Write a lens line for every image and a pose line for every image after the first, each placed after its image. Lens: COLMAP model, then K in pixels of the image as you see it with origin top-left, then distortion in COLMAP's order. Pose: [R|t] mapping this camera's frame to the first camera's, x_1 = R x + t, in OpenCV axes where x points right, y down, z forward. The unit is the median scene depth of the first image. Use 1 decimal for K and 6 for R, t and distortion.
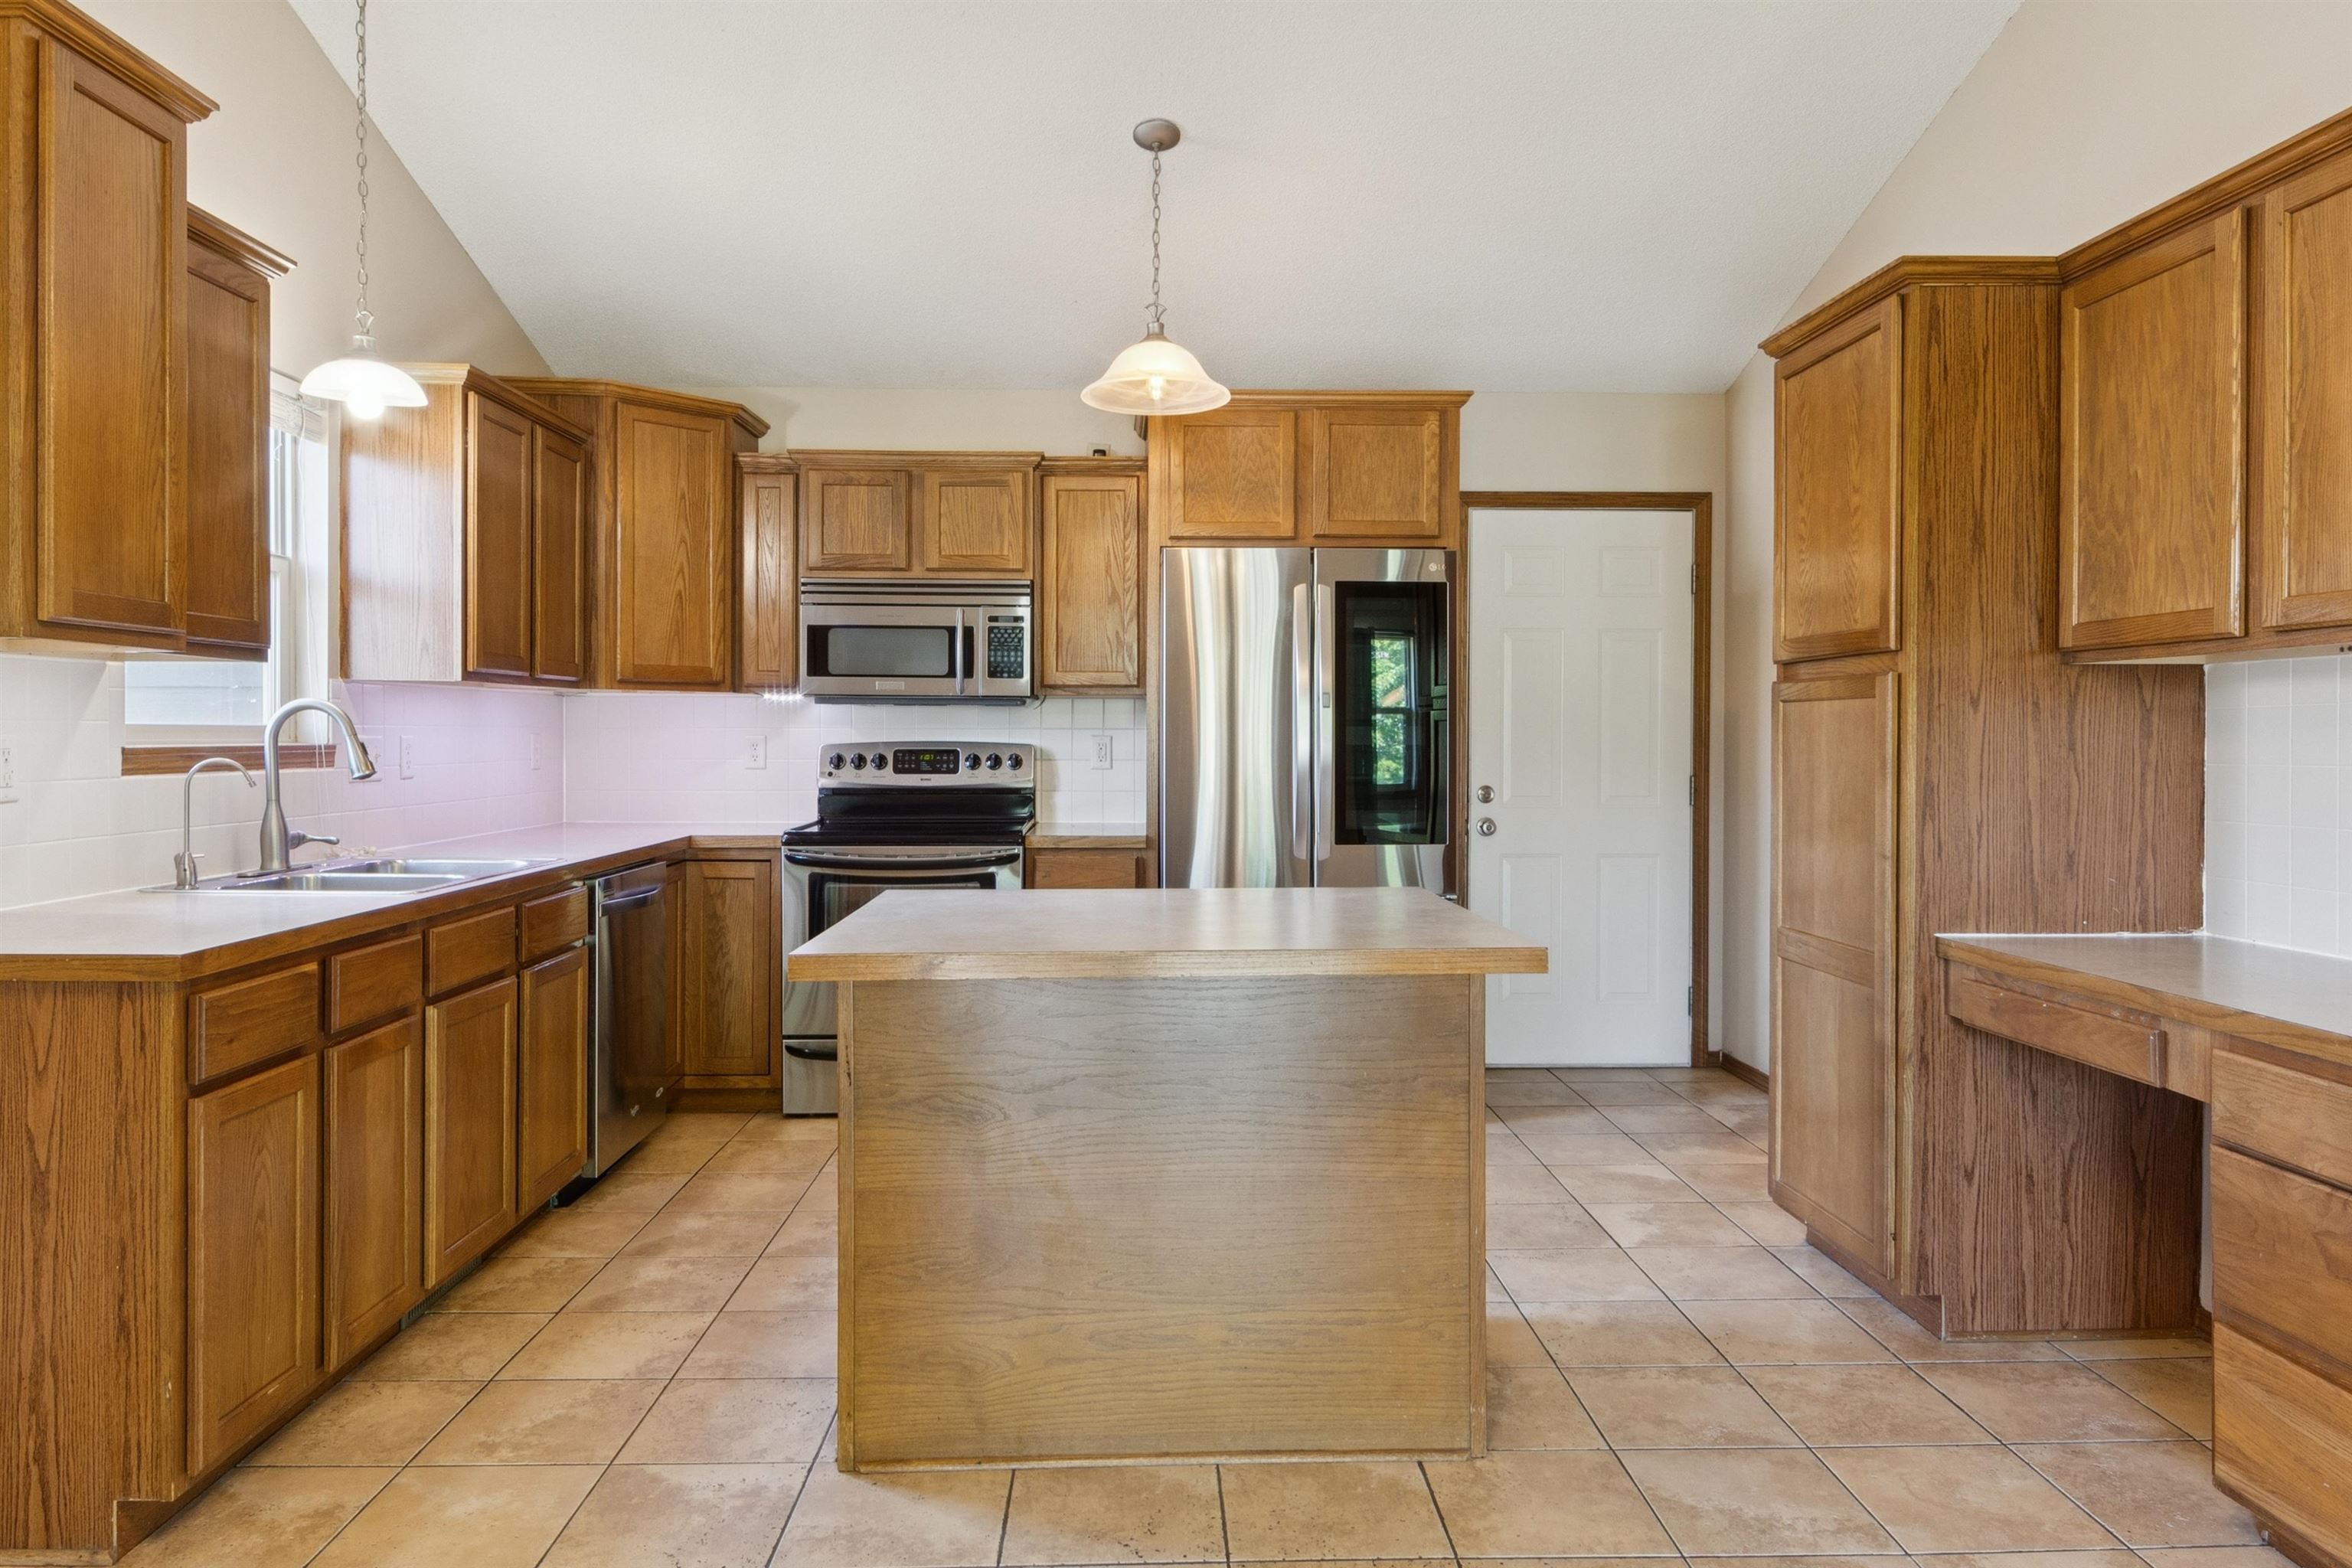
lens RADIAL K [[1531.2, 0, 1192.5], [0, 1531.2, 748.3], [0, 0, 1]] dist [0.006455, -0.004274]
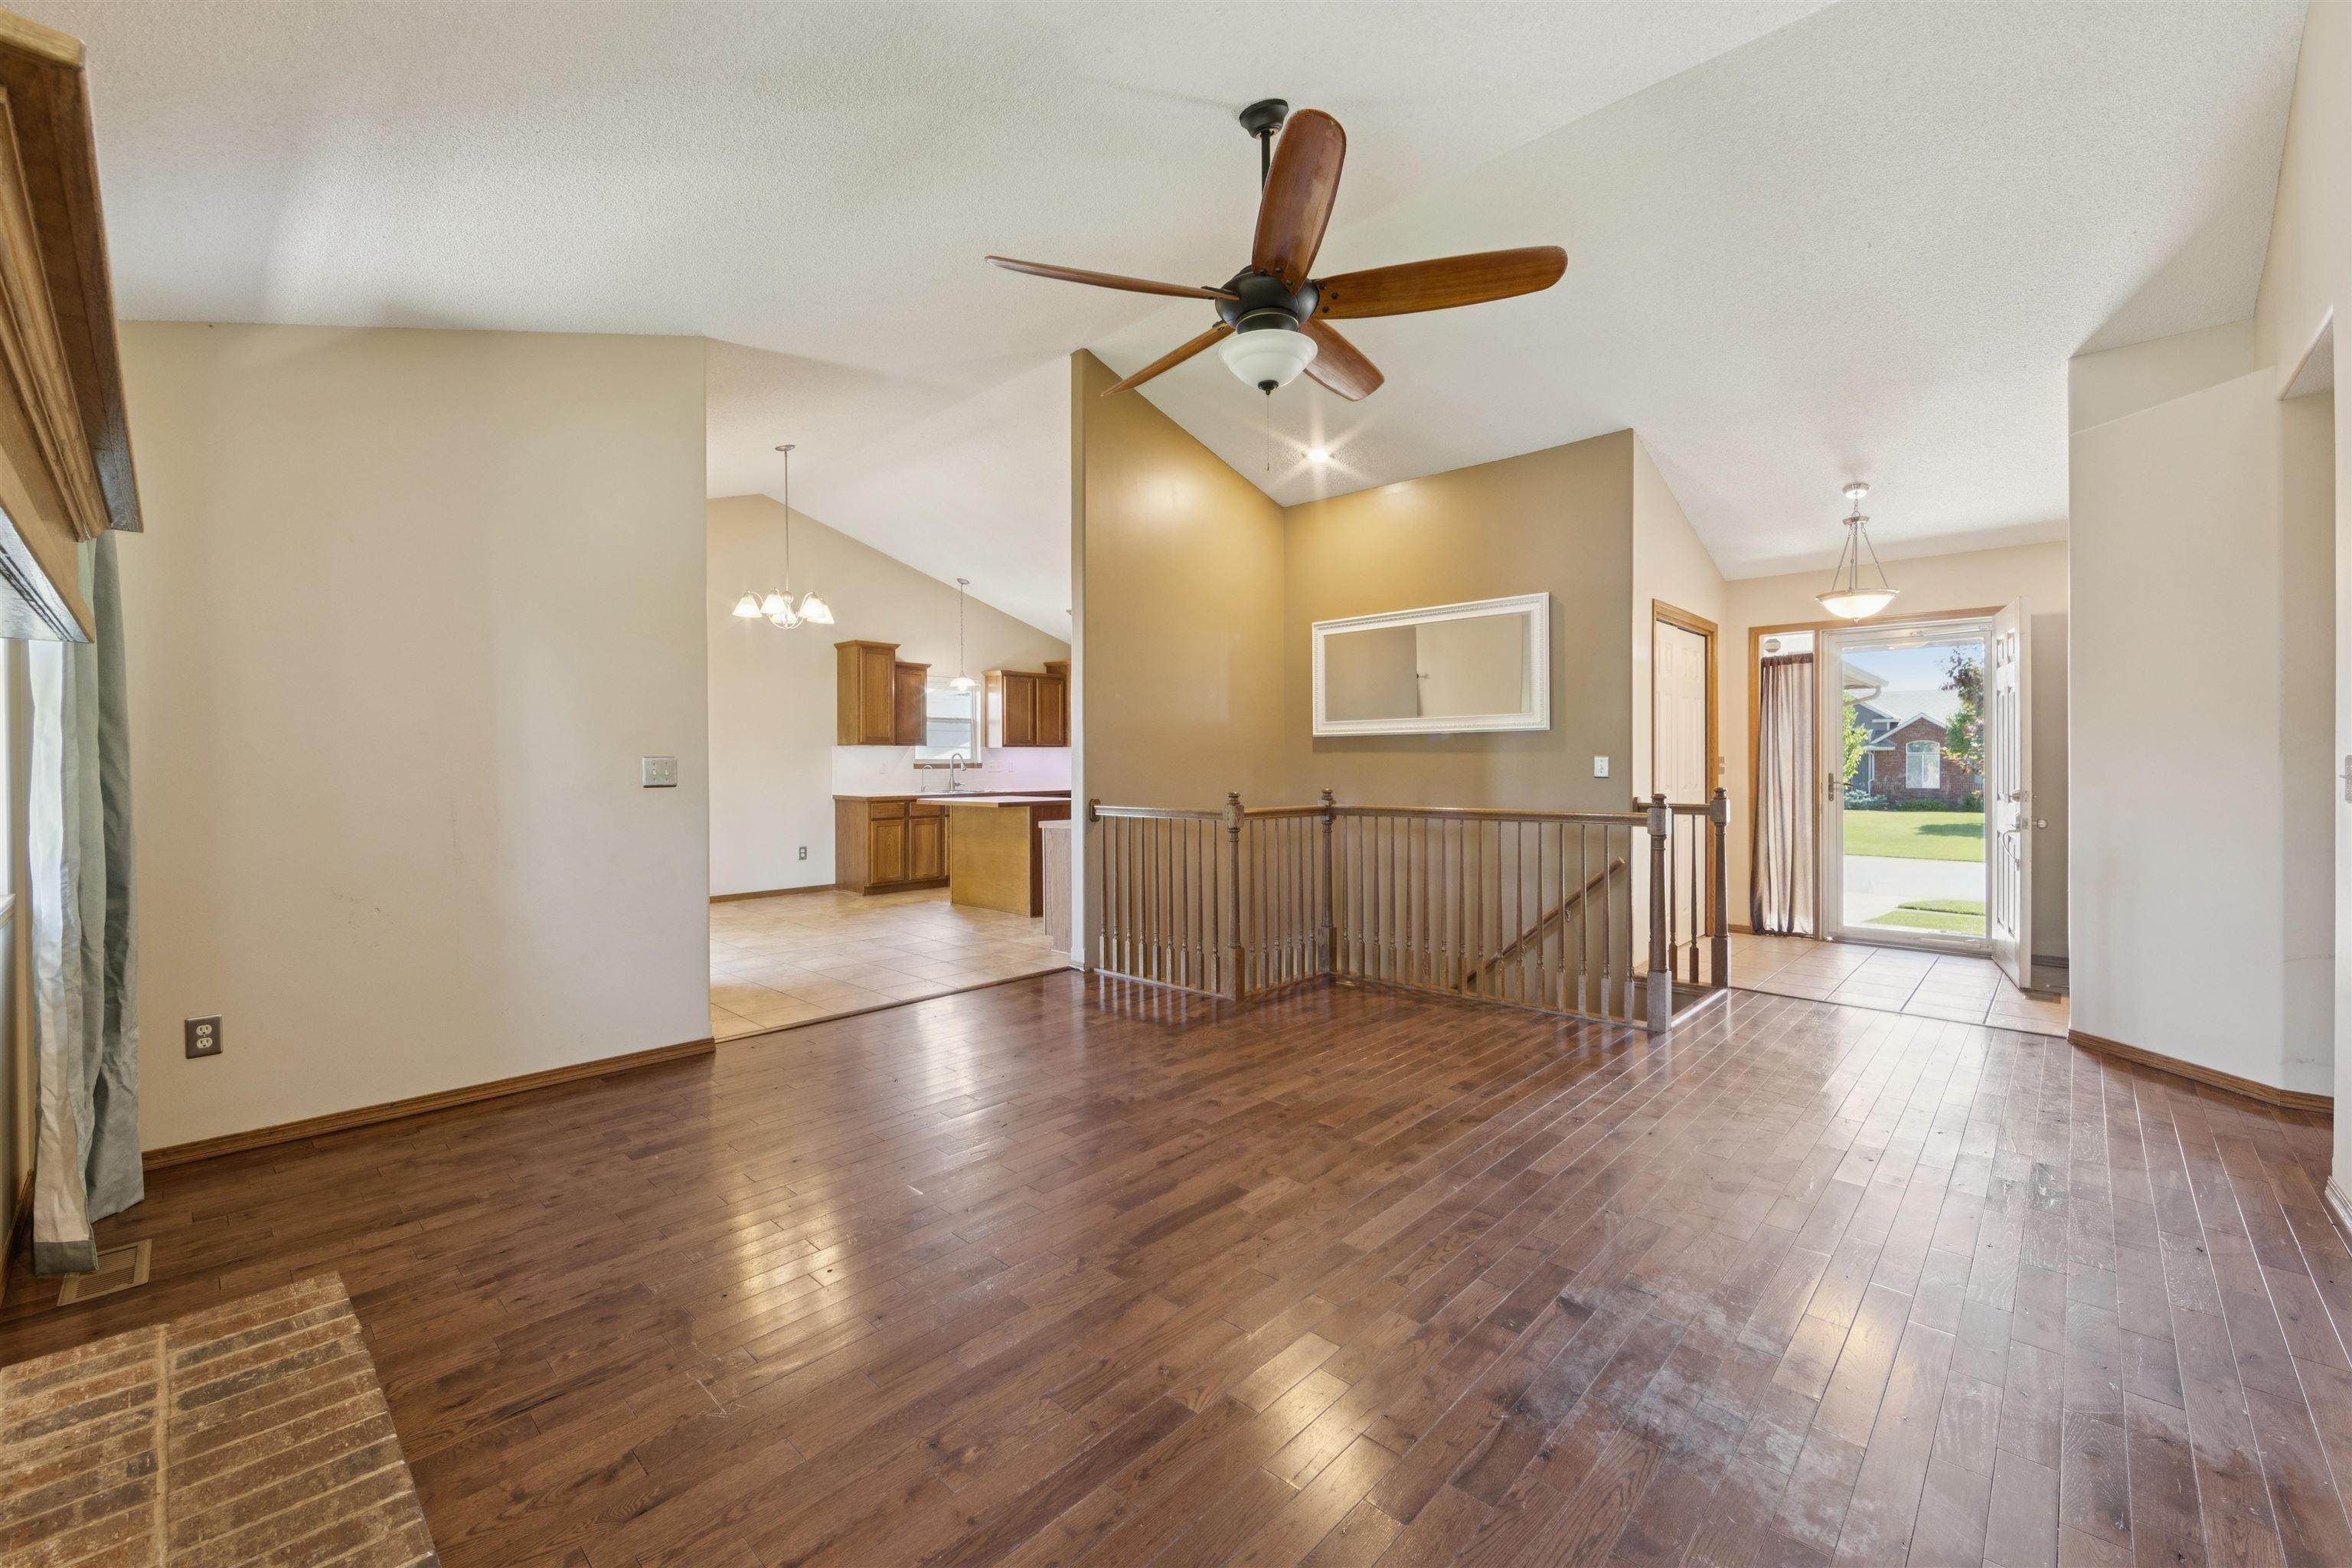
lens RADIAL K [[955.5, 0, 1184.7], [0, 955.5, 758.3], [0, 0, 1]] dist [-0.004028, -0.000687]
pose [[0.707572, -0.004854, -0.706624, 1.356474], [-0.000665, 0.999971, -0.007535, 0.003600], [0.706641, 0.005802, 0.707549, -0.372367]]
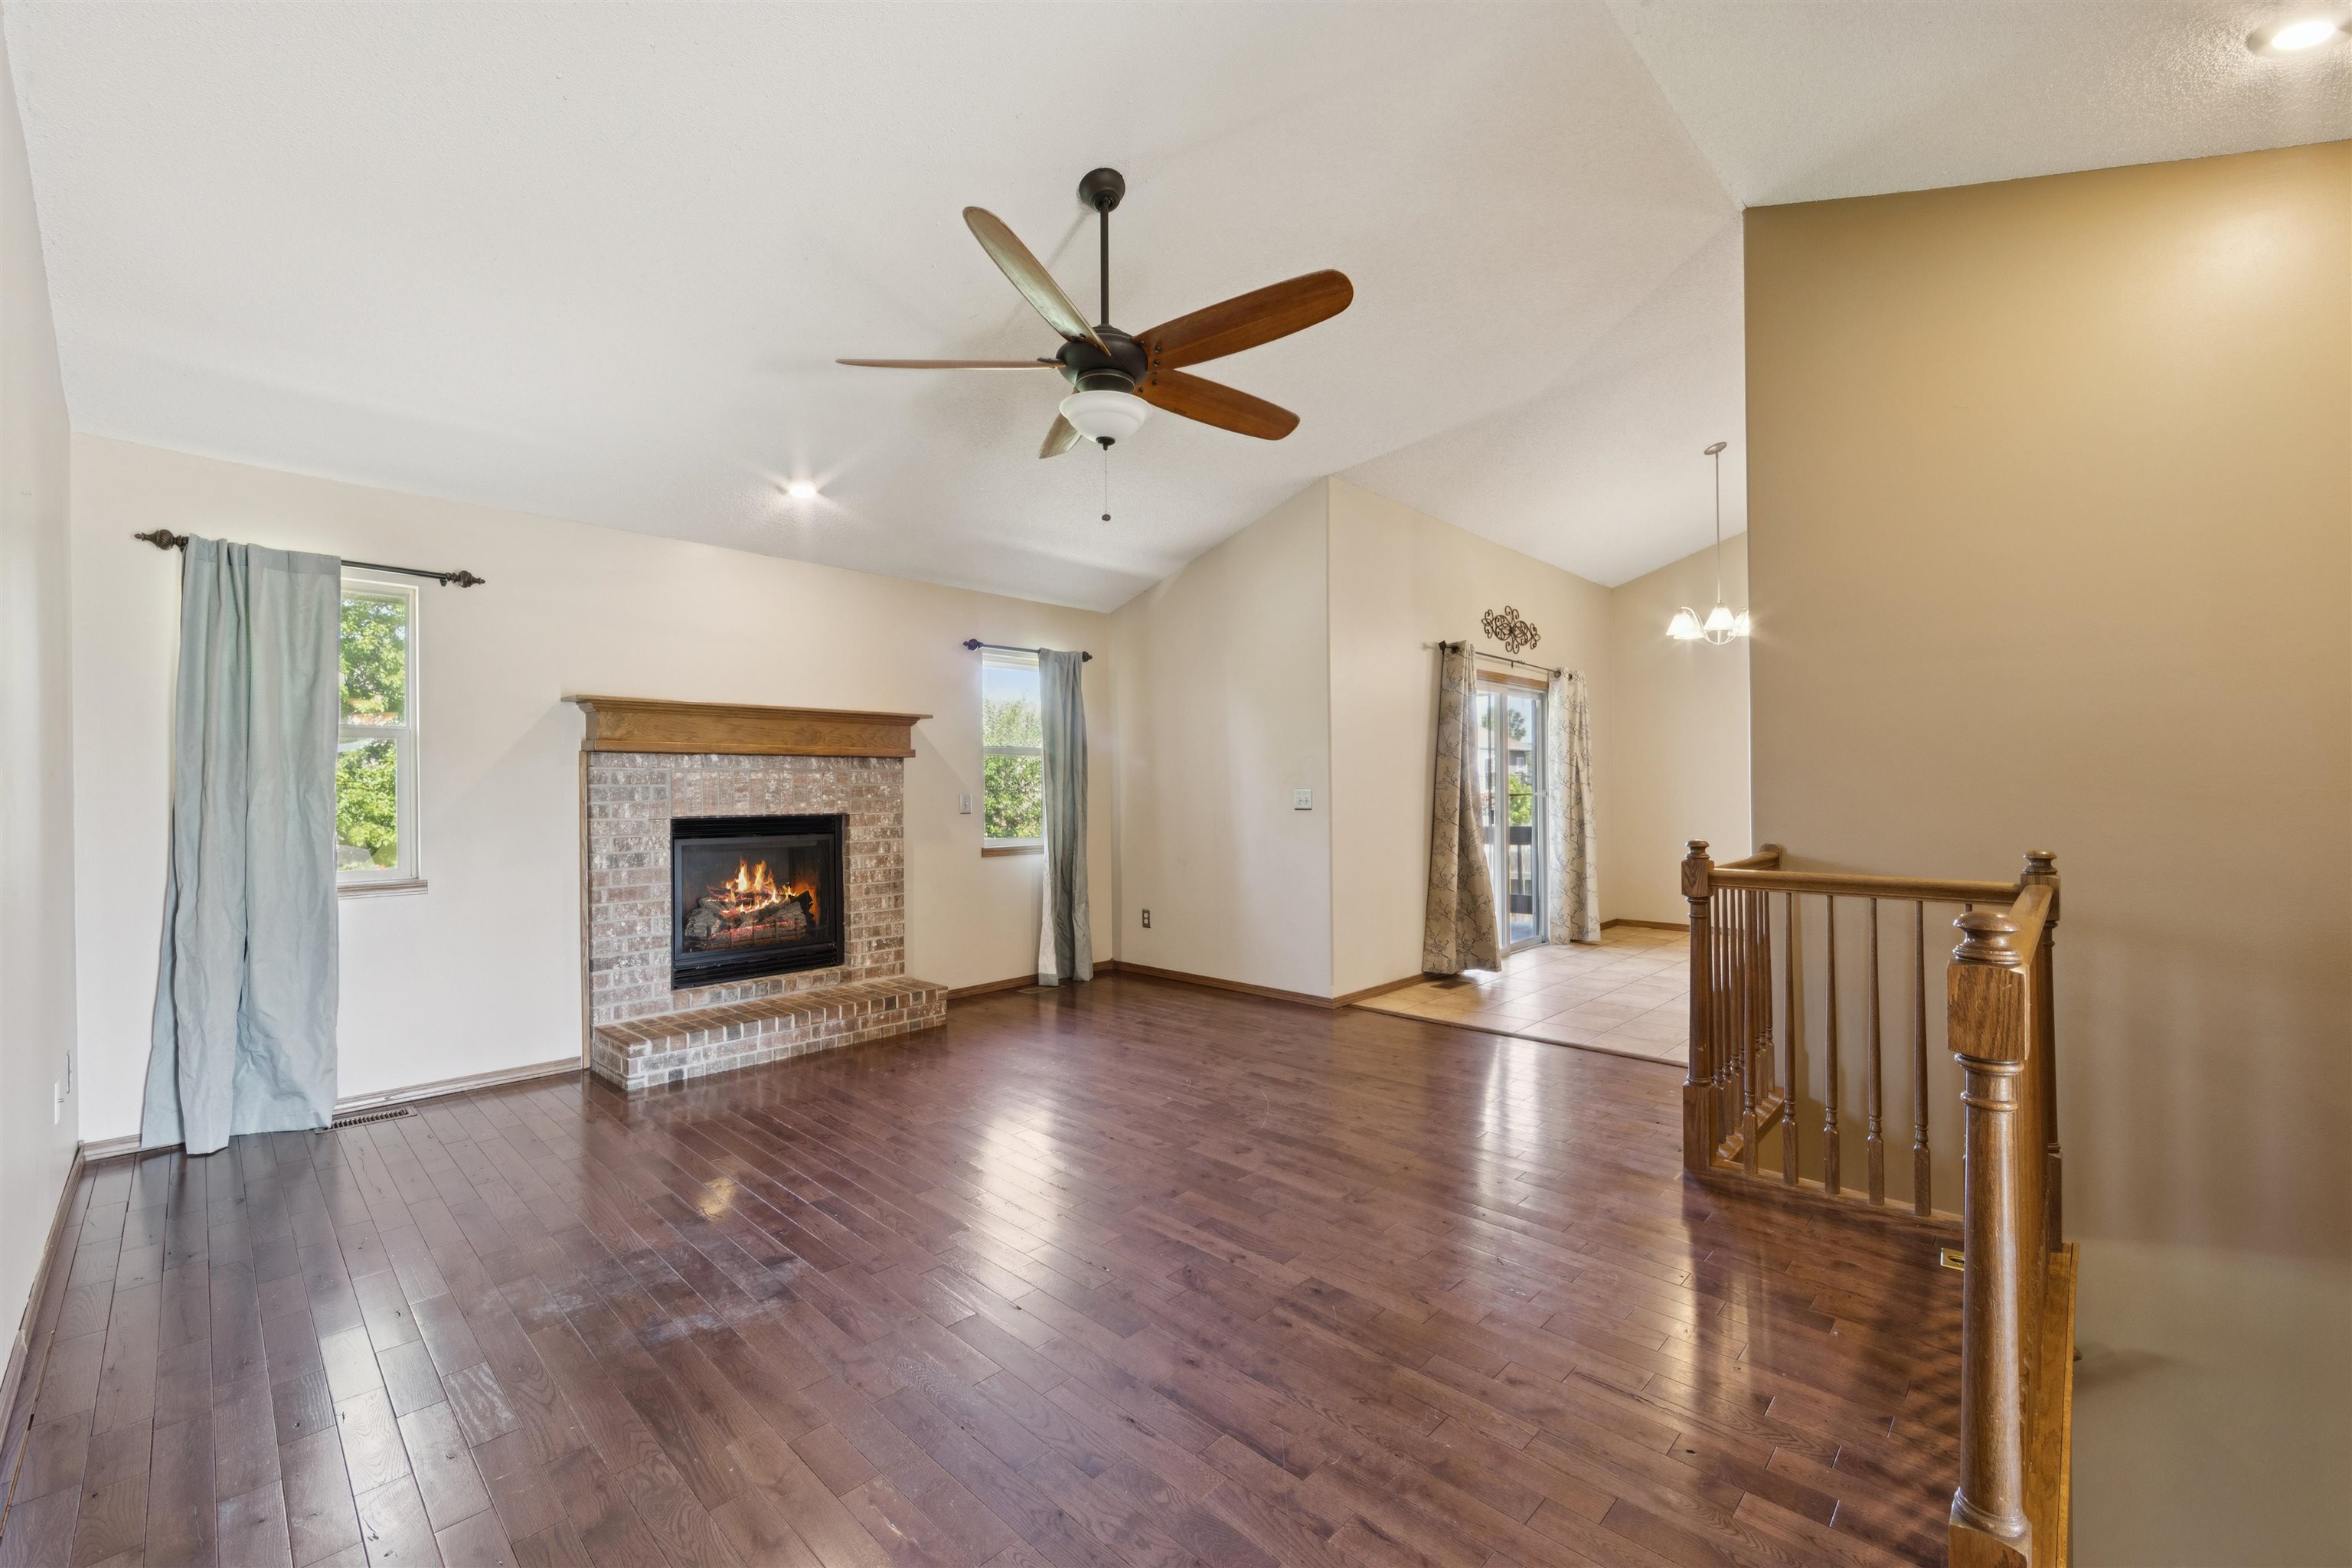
lens RADIAL K [[955.5, 0, 1176.9], [0, 955.5, 773.9], [0, 0, 1]] dist [-0.004028, -0.000687]
pose [[-0.721255, -0.006846, -0.692635, 1.378198], [0.002874, 0.999913, -0.012876, -0.005954], [0.692663, -0.011277, -0.721173, 0.598467]]
